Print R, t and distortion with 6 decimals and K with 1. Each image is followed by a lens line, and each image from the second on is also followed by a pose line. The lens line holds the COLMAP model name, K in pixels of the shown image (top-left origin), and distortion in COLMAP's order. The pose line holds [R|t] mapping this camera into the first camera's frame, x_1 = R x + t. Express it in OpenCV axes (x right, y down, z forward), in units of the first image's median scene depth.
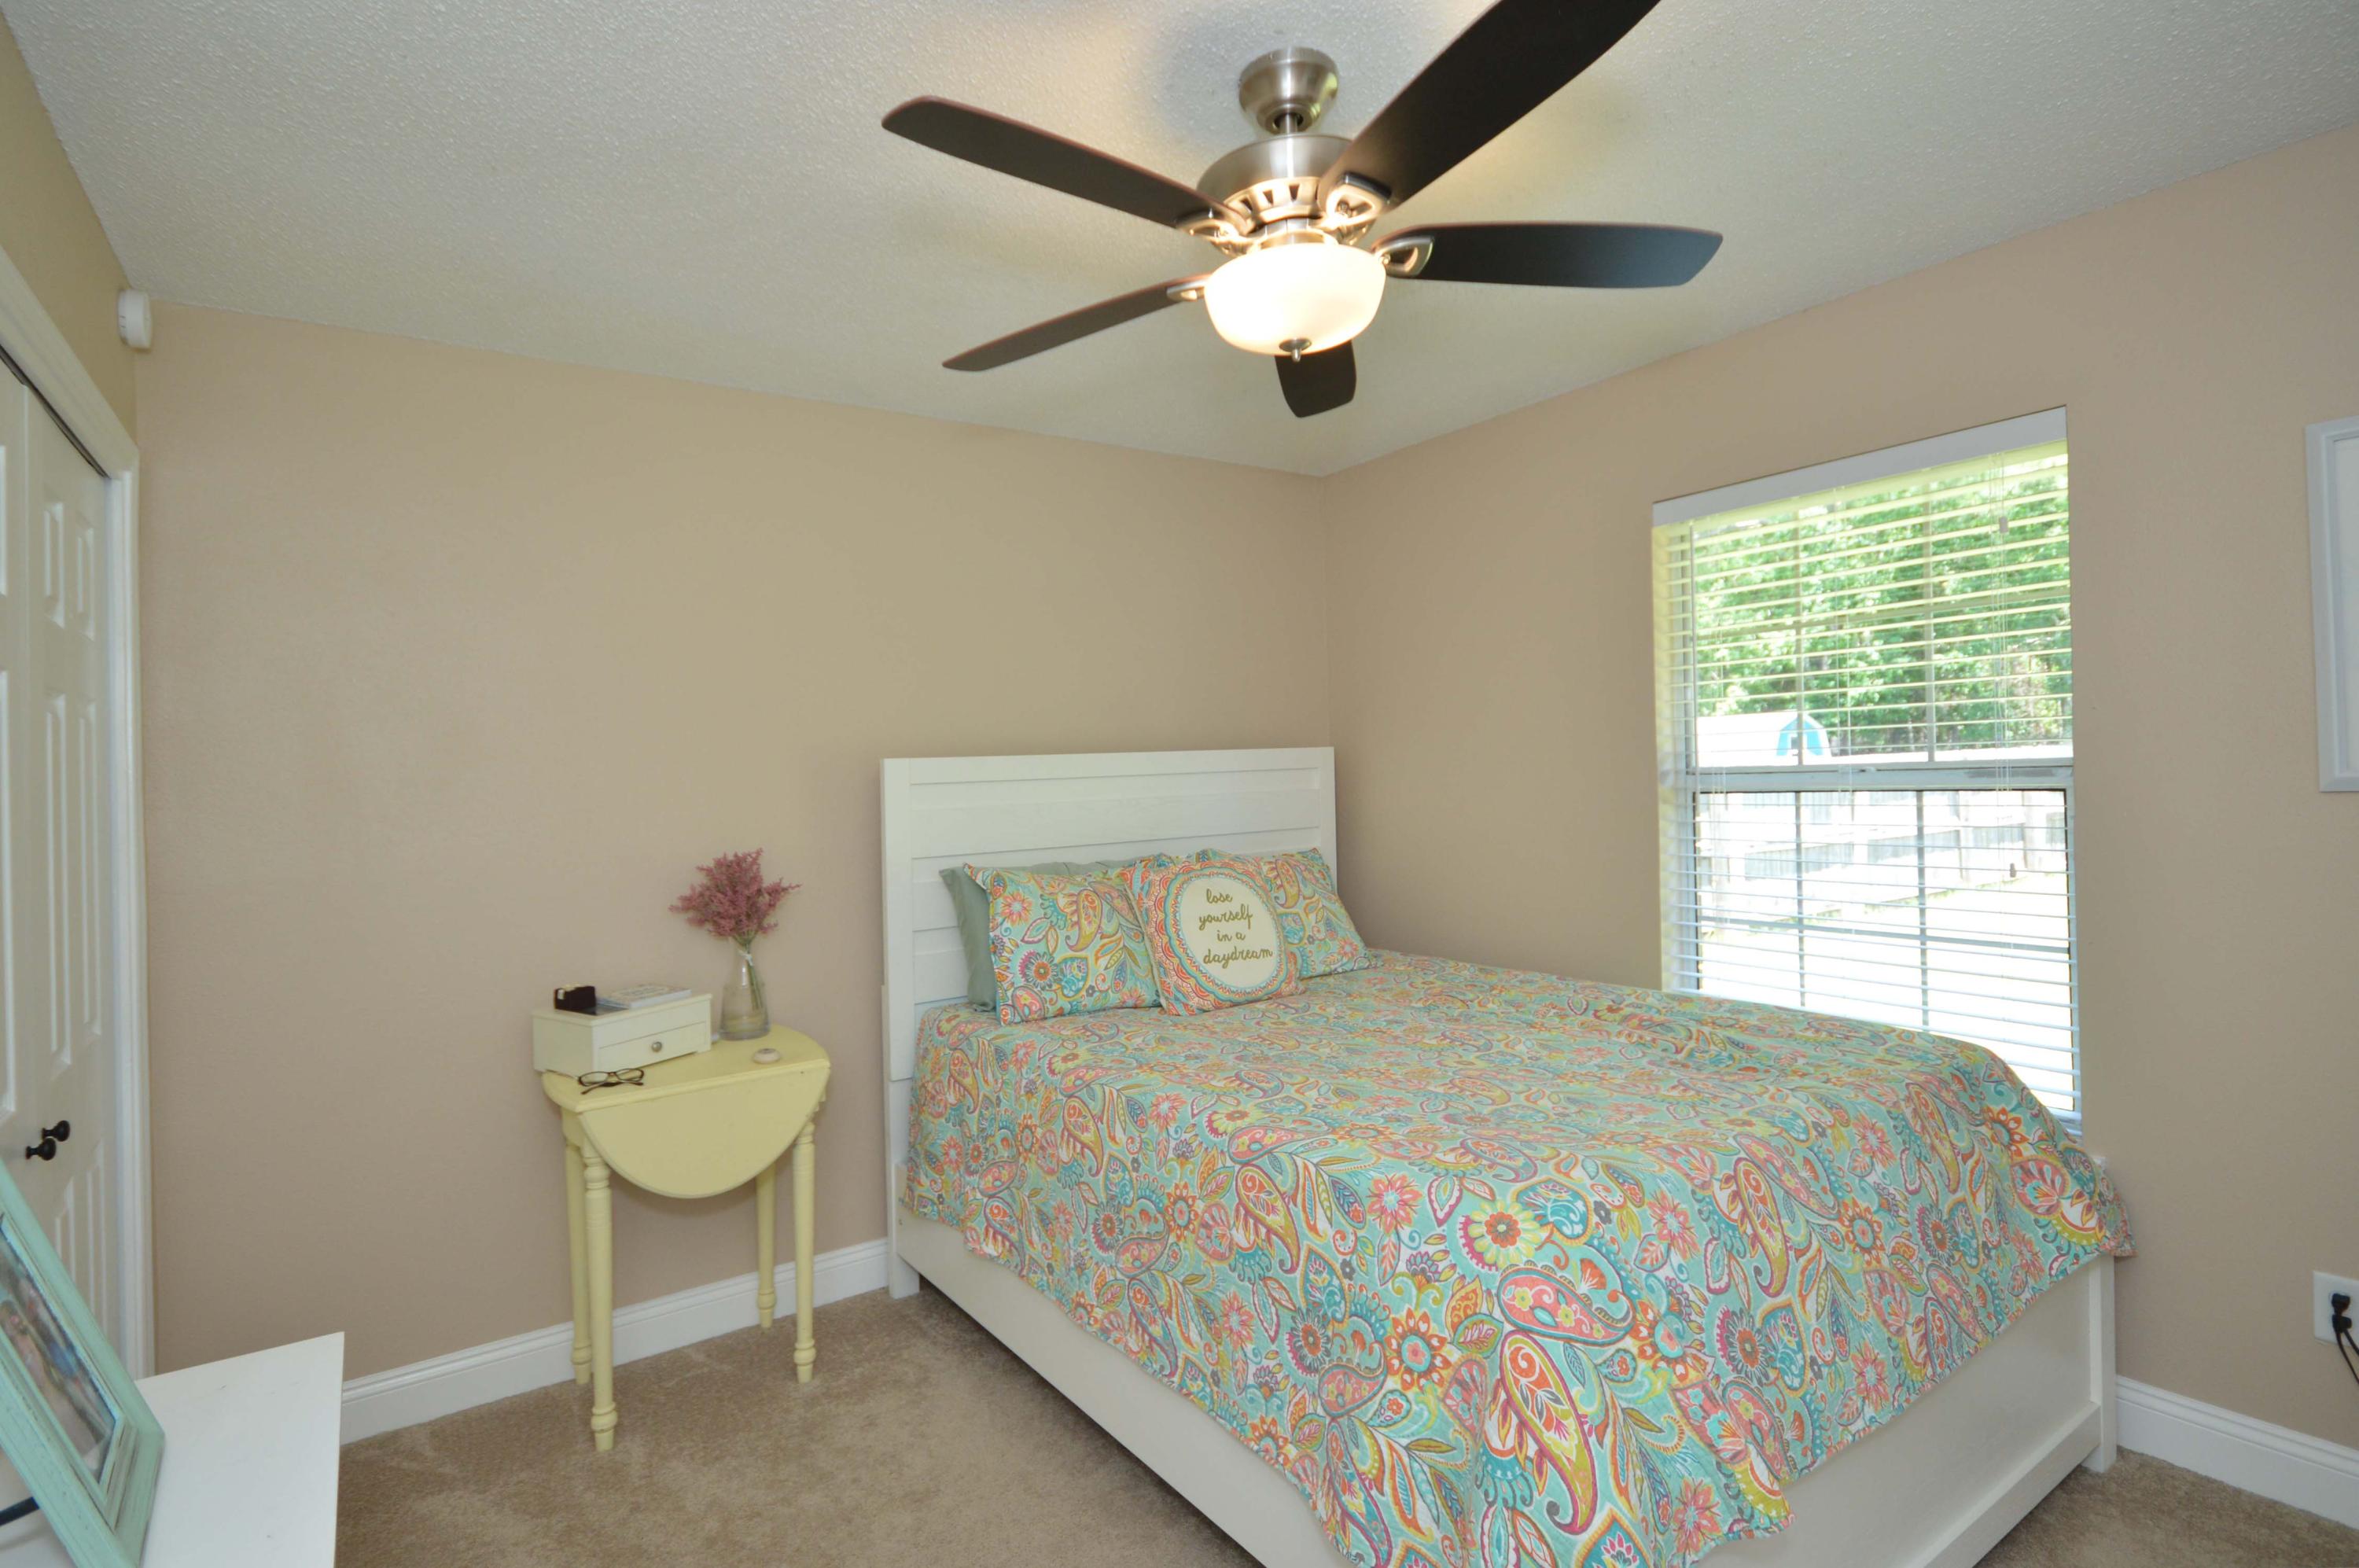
lens RADIAL K [[1150.8, 0, 1181.6], [0, 1150.8, 815.1], [0, 0, 1]] dist [0.004893, -0.000052]
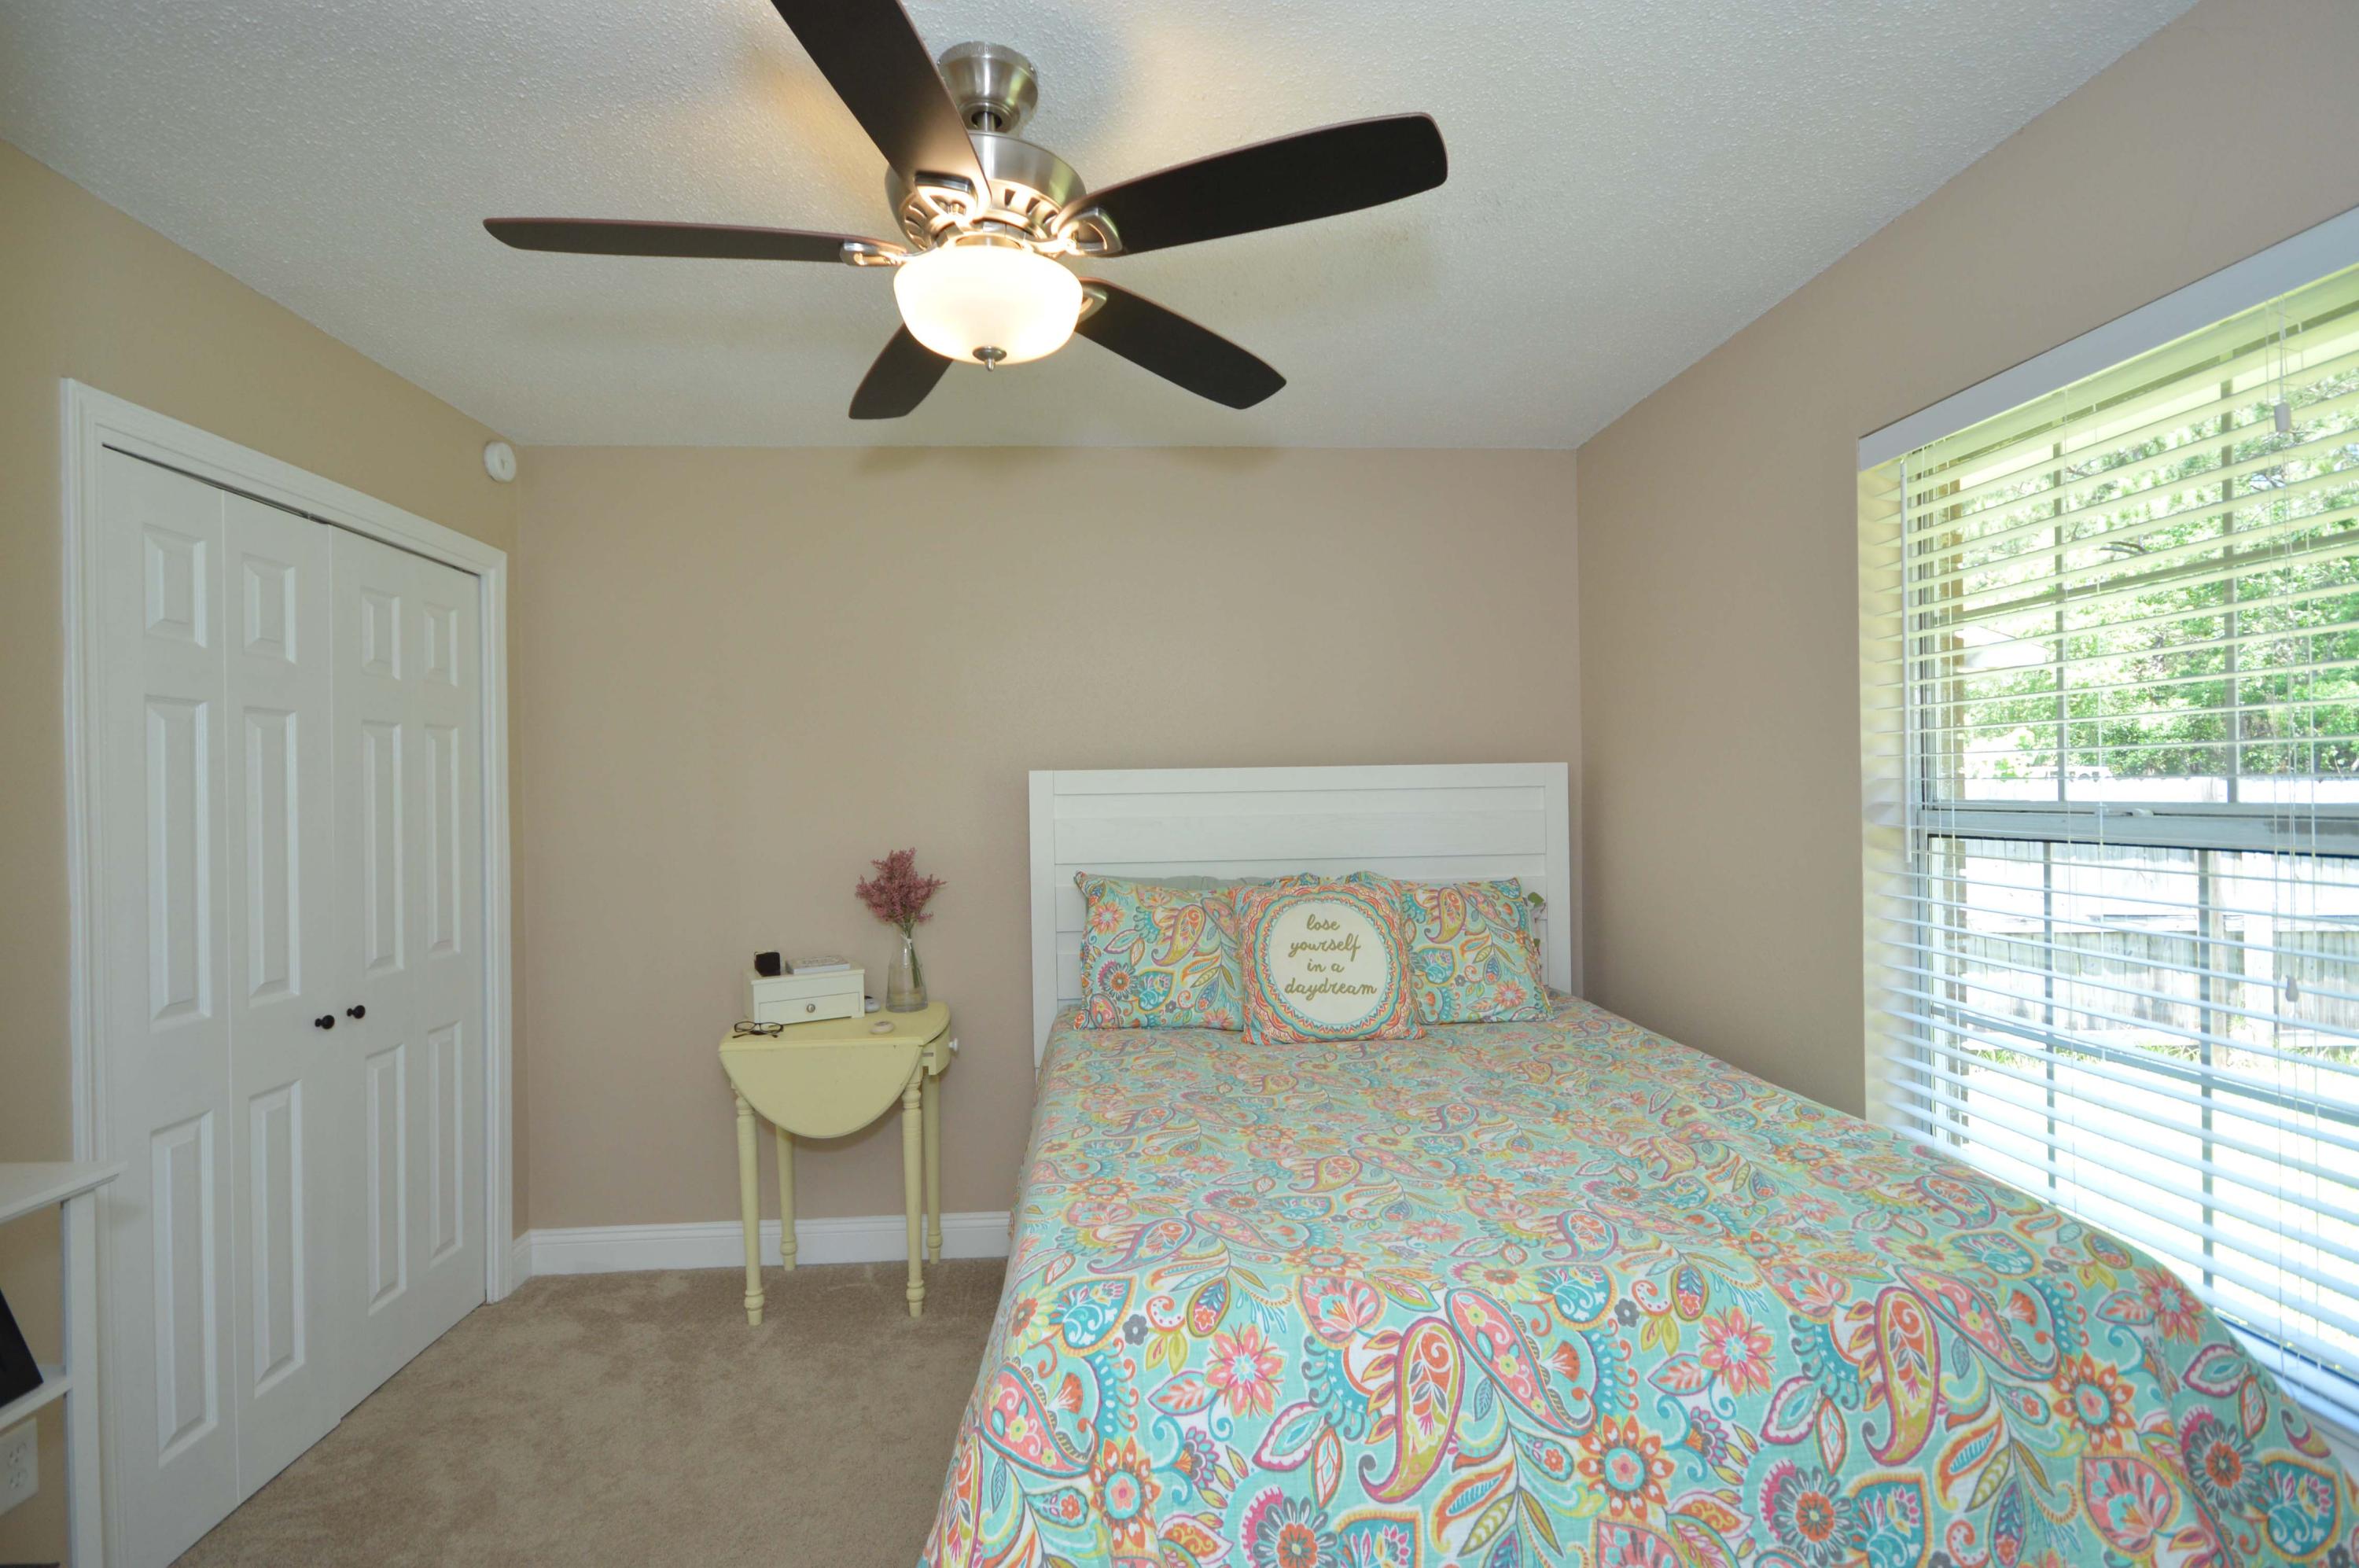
lens RADIAL K [[1136.7, 0, 1183.8], [0, 1136.7, 829.9], [0, 0, 1]] dist [0.014630, -0.013011]
pose [[0.856818, 0.041629, -0.513935, 0.460899], [-0.034665, 0.999131, 0.023138, -0.025846], [0.514452, -0.002010, 0.857517, 0.167205]]
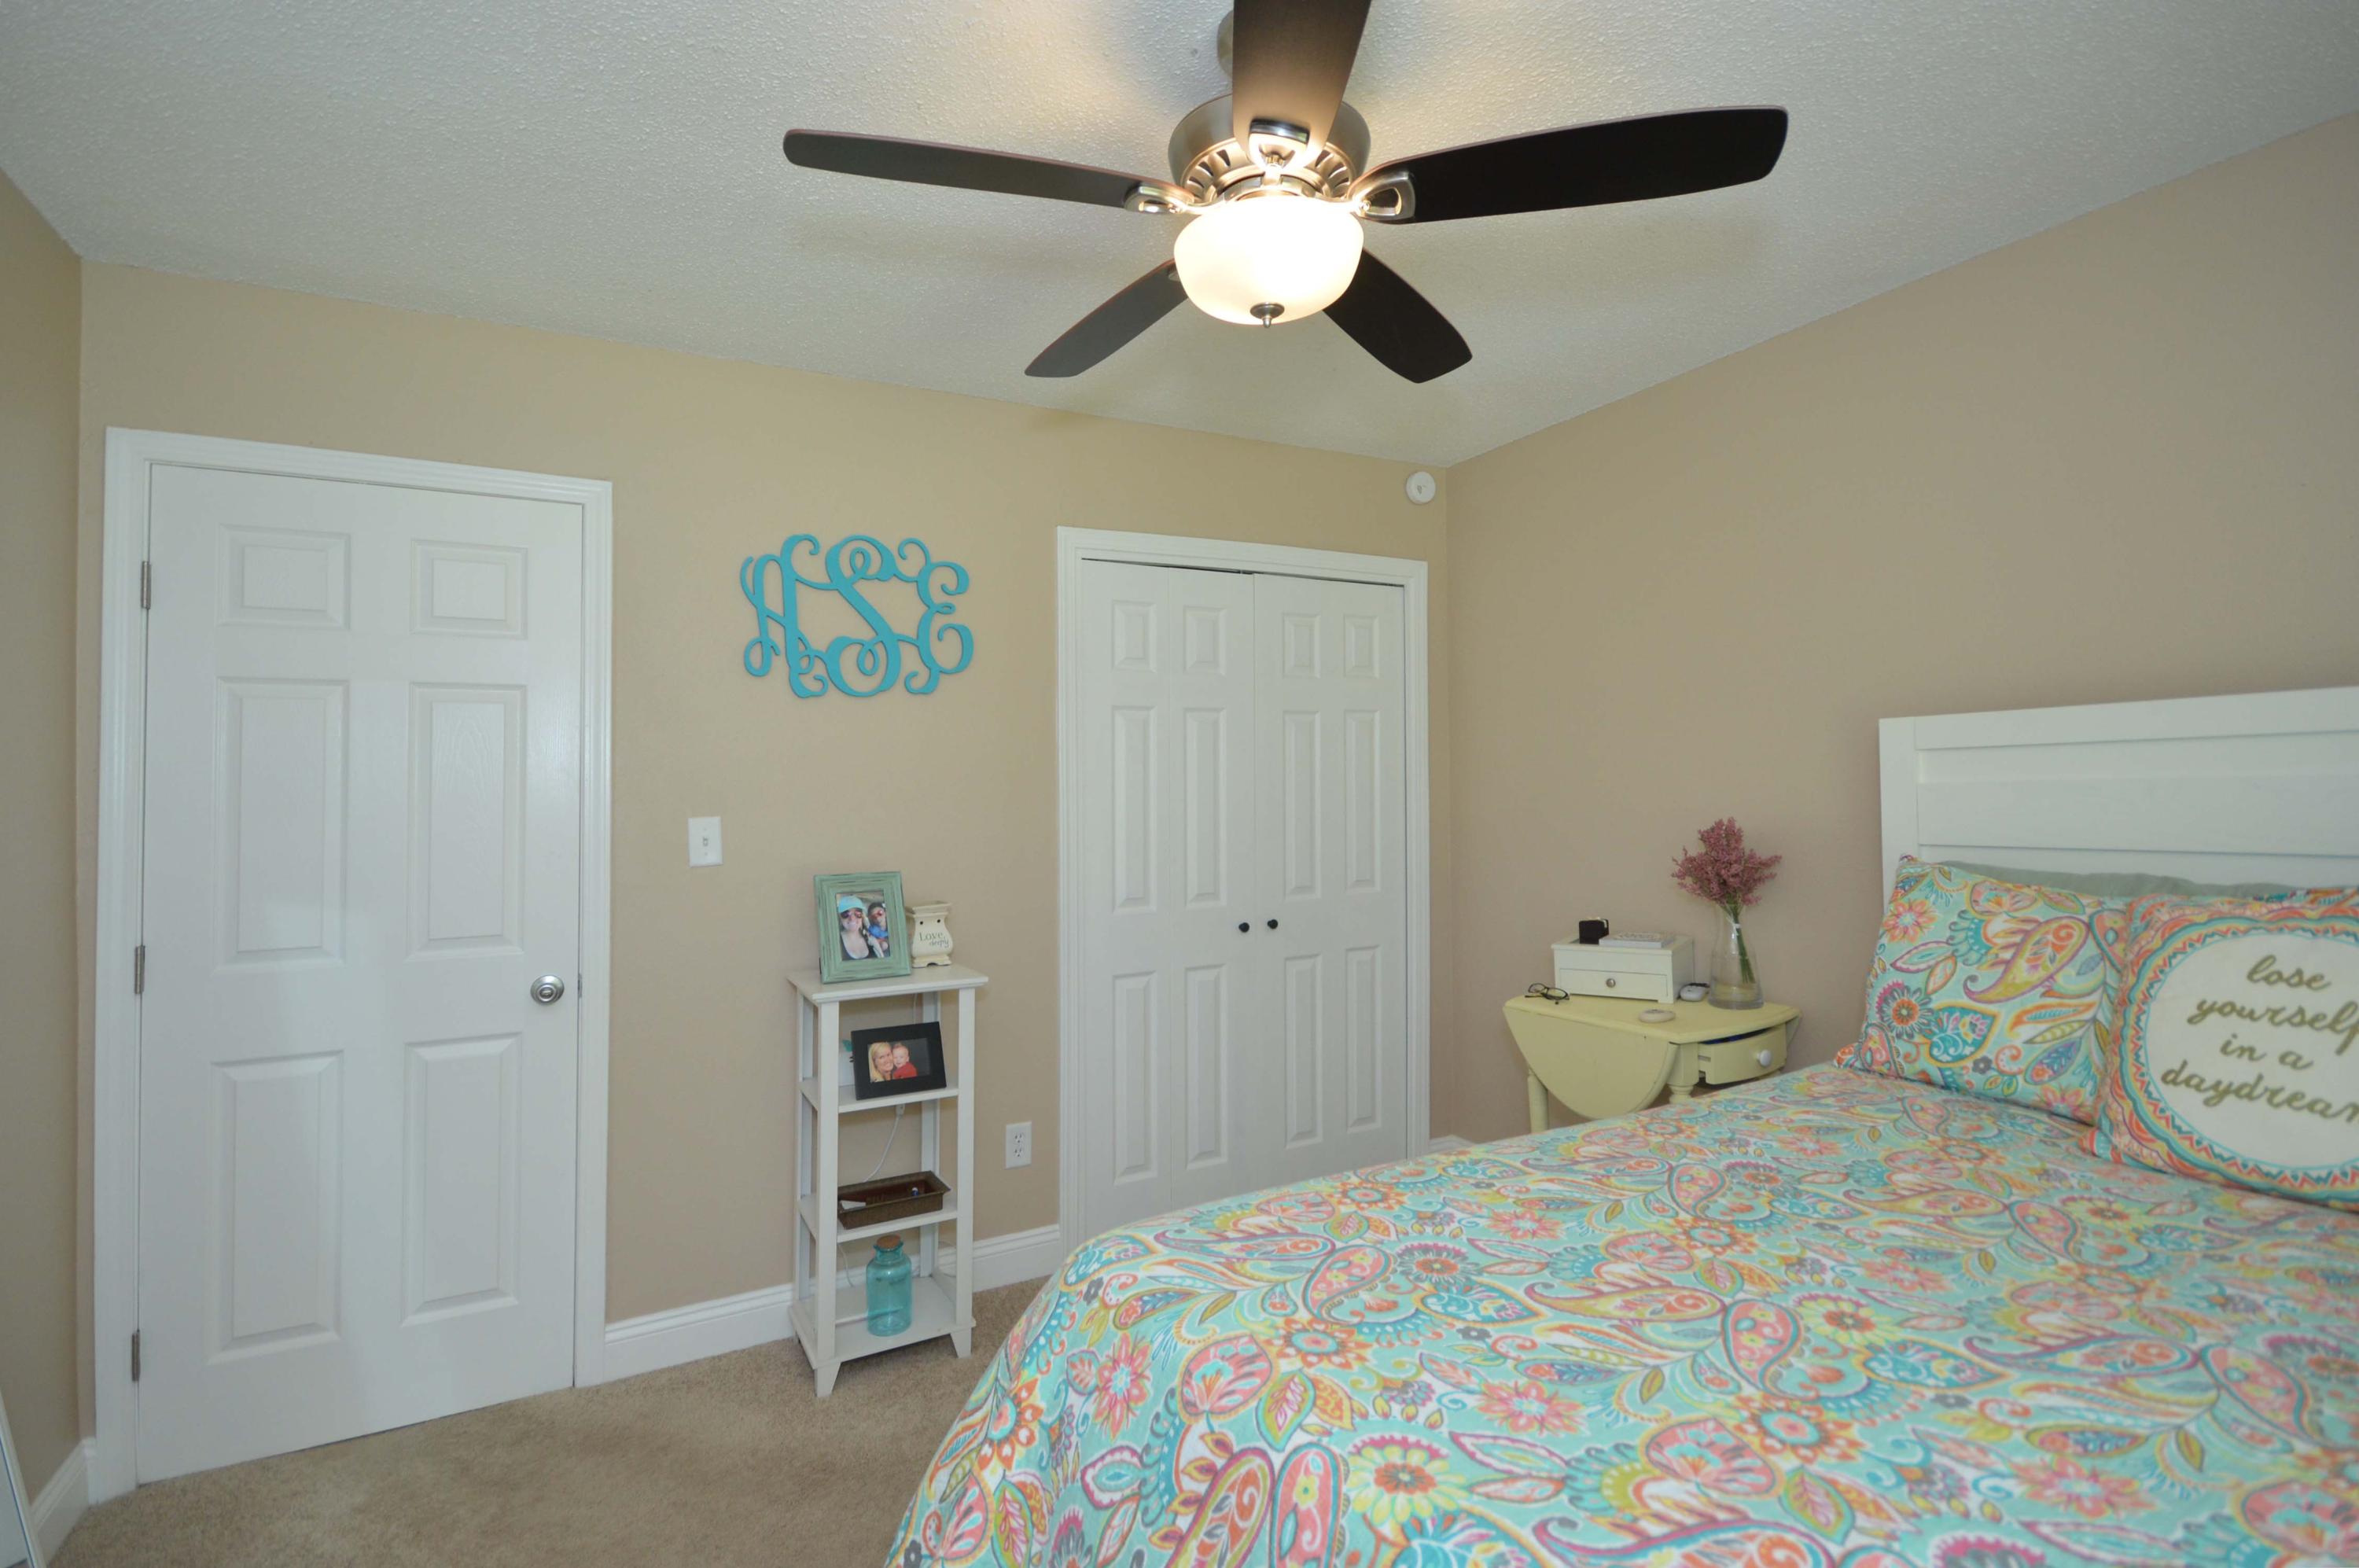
lens RADIAL K [[1094.0, 0, 1132.6], [0, 1094.0, 795.1], [0, 0, 1]] dist [-0.001156, -0.001438]
pose [[-0.142827, 0.042029, -0.988855, 0.642501], [-0.003855, 0.999067, 0.043020, -0.028646], [0.989740, 0.009957, -0.142531, 0.644491]]
